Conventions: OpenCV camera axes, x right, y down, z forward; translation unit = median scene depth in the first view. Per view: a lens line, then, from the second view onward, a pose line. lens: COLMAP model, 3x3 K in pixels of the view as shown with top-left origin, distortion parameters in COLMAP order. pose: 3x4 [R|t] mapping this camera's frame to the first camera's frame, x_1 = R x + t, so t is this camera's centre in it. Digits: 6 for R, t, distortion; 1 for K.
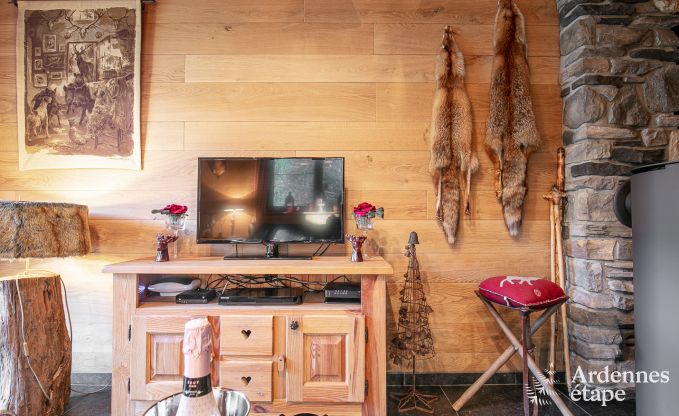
lens RADIAL K [[300.5, 0, 339.5], [0, 300.5, 208.0], [0, 0, 1]] dist [-0.000637, 0.000148]
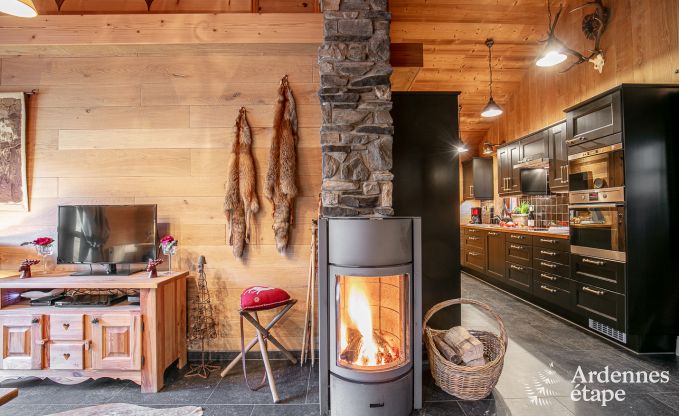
lens RADIAL K [[269.0, 0, 341.4], [0, 269.0, 210.6], [0, 0, 1]] dist [-0.000444, 0.000633]
pose [[0.999874, -0.008255, -0.013561, 0.915118], [0.008504, 0.999795, 0.018364, -0.152772], [0.013406, -0.018477, 0.999739, -0.285193]]
